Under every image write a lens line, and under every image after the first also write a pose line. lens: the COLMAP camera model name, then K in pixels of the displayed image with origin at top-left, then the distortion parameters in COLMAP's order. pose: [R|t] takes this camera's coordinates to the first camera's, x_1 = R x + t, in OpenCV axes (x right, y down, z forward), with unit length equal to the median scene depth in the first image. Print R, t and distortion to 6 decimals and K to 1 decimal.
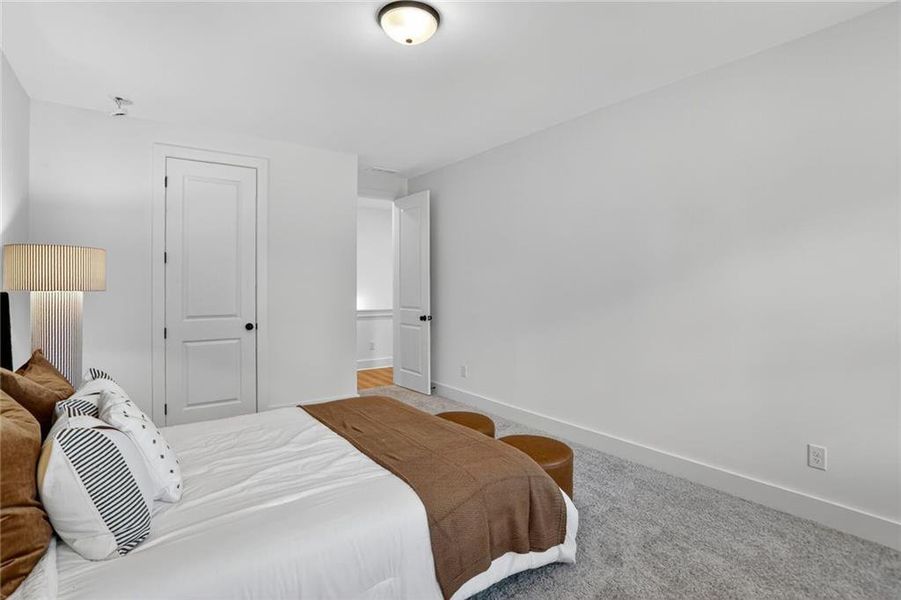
lens RADIAL K [[445.5, 0, 446.8], [0, 445.5, 294.4], [0, 0, 1]] dist [-0.079920, 0.032494]
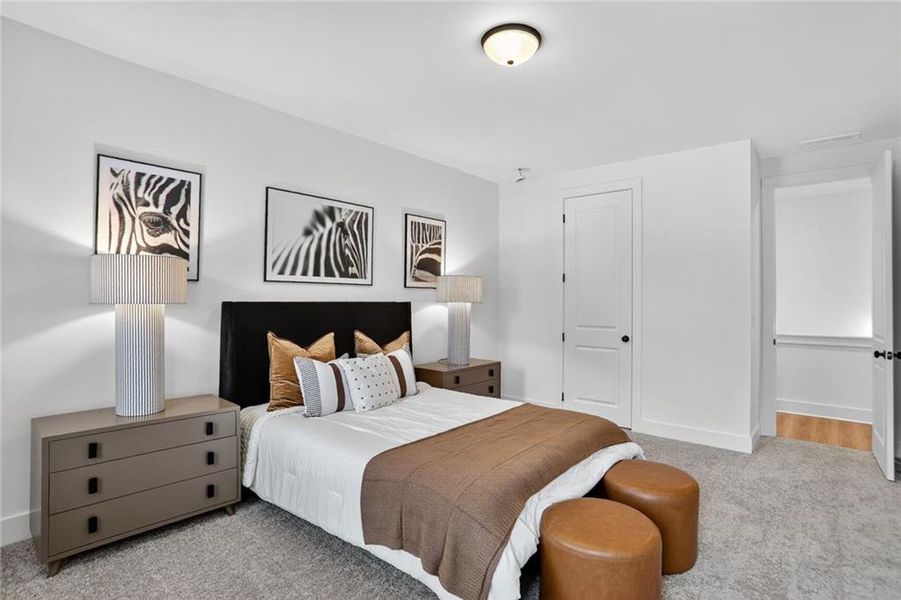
lens RADIAL K [[445.5, 0, 446.8], [0, 445.5, 294.4], [0, 0, 1]] dist [-0.079920, 0.032494]
pose [[0.245559, -0.003335, -0.969376, 0.603851], [-0.026943, 0.999584, -0.010264, -0.015173], [0.969007, 0.028639, 0.245367, 0.400446]]
